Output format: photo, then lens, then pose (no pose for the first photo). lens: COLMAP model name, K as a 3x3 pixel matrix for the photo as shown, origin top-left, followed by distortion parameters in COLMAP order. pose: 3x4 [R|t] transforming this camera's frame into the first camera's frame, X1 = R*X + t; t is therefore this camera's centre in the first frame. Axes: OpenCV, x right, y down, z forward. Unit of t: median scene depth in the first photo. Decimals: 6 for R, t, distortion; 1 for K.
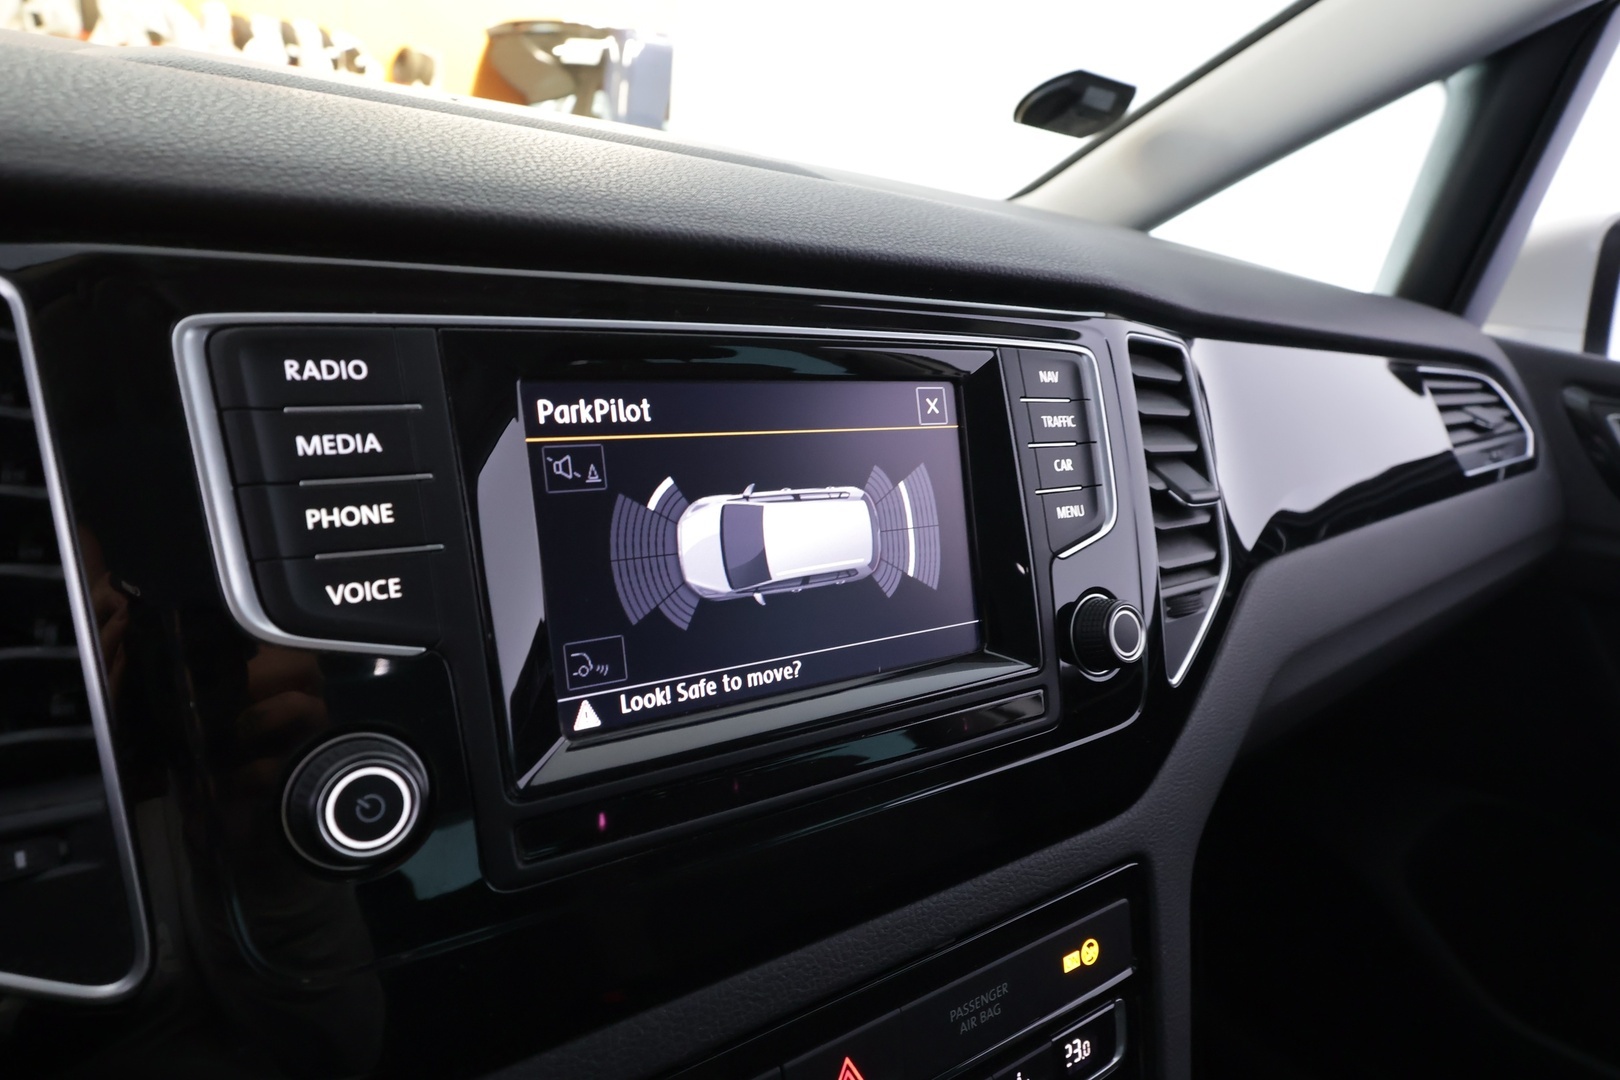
lens RADIAL K [[1039.8, 0, 803.8], [0, 1039.8, 537.5], [0, 0, 1]] dist [-0.000160, -0.000588]
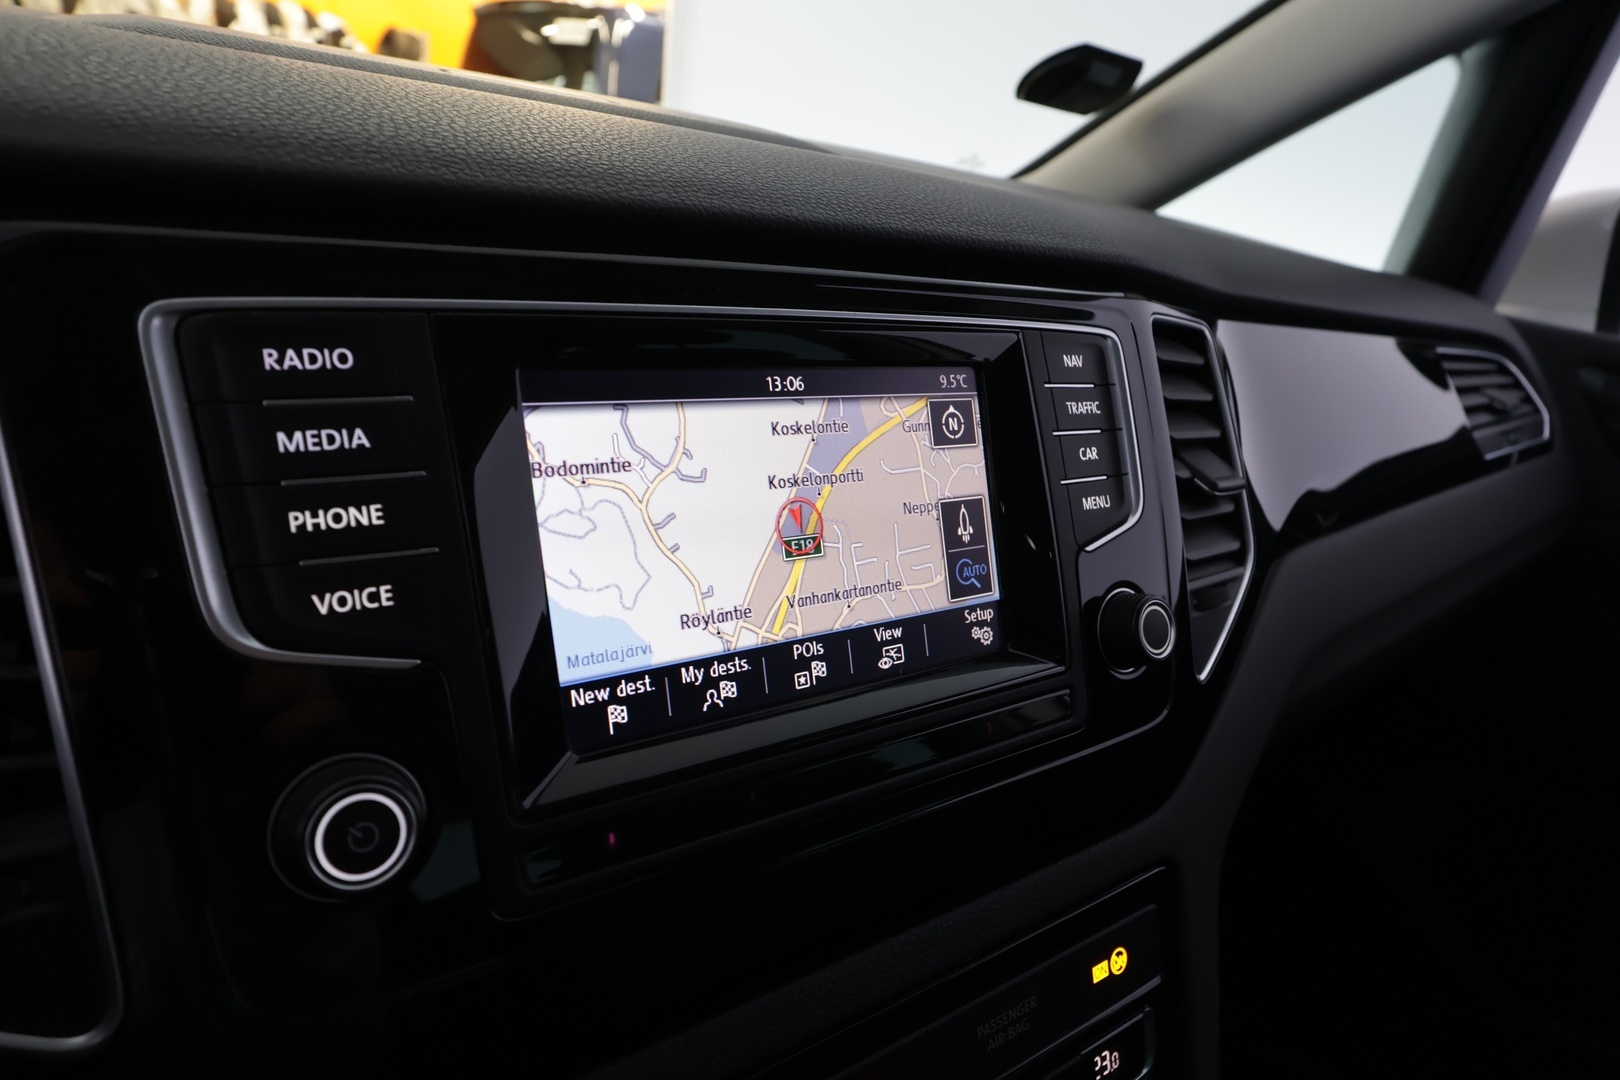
lens RADIAL K [[1043.7, 0, 810.0], [0, 1043.7, 540.0], [0, 0, 1]] dist [-0.003382, 0.000198]
pose [[0.999924, -0.007183, 0.010043, -0.019219], [0.007011, 0.999830, 0.017036, -0.009808], [-0.010164, -0.016964, 0.999804, 0.051564]]
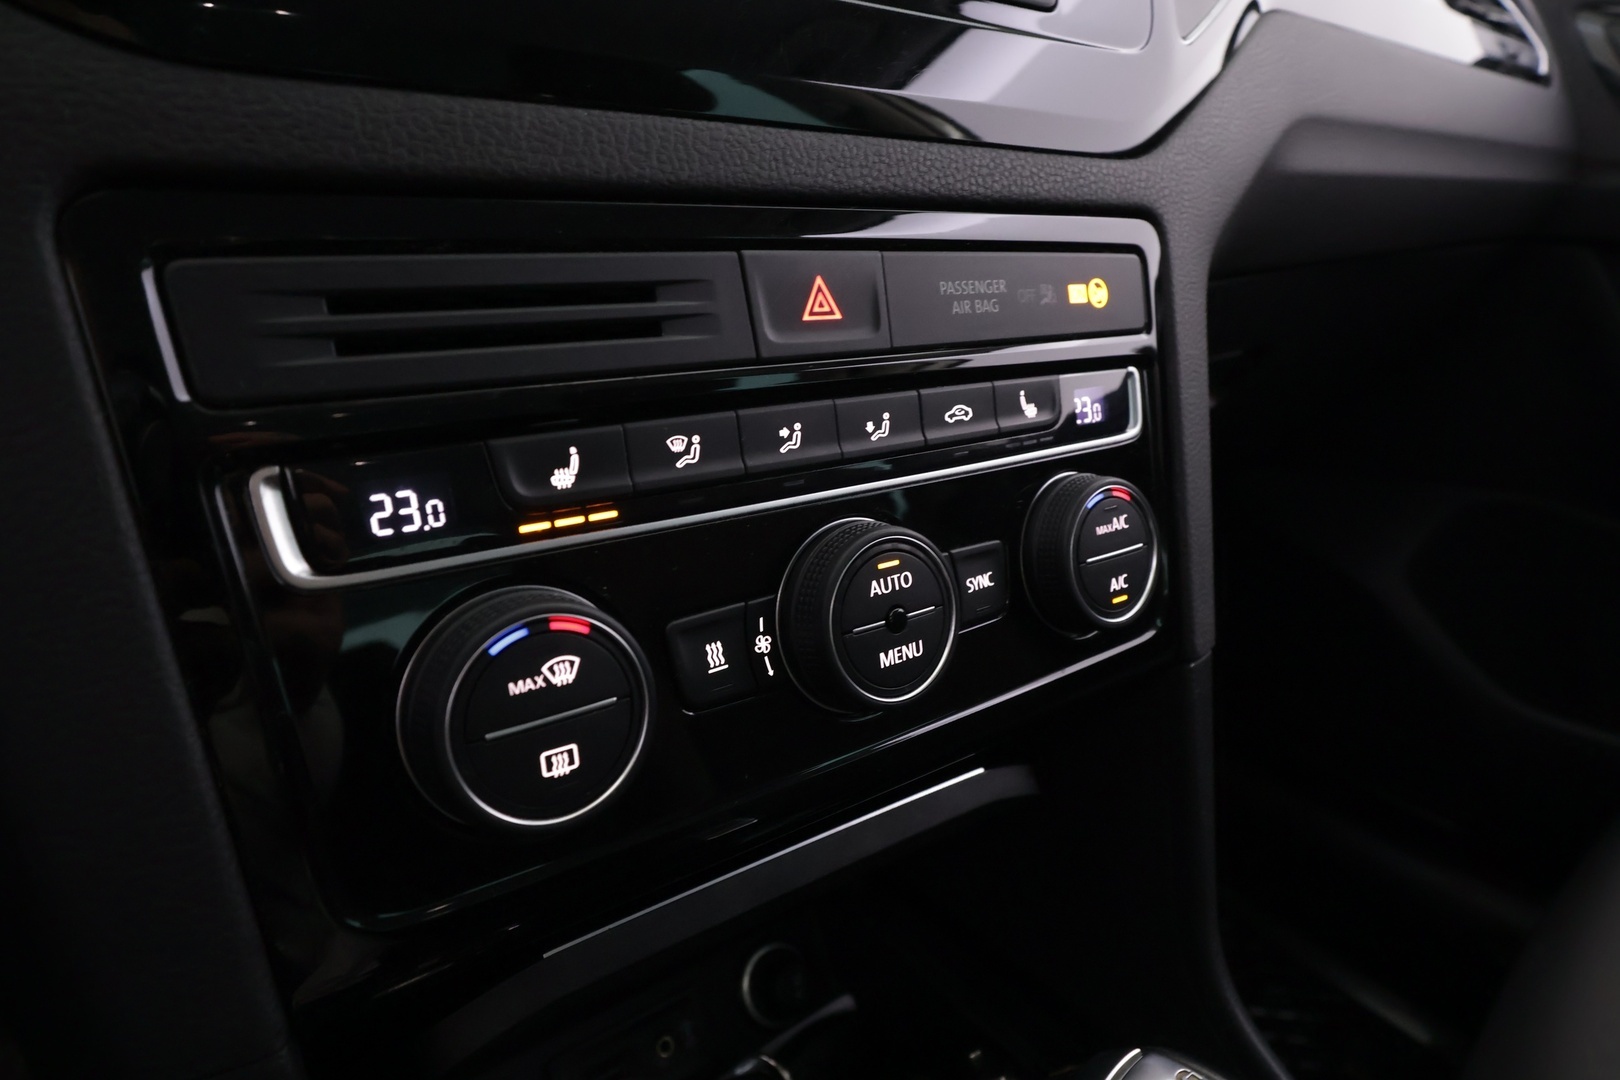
lens RADIAL K [[1039.8, 0, 803.8], [0, 1039.8, 537.5], [0, 0, 1]] dist [-0.000160, -0.000588]
pose [[0.998570, -0.050388, 0.017875, 0.004175], [0.048819, 0.995647, 0.079395, 0.586102], [-0.021798, -0.078409, 0.996683, 0.138136]]
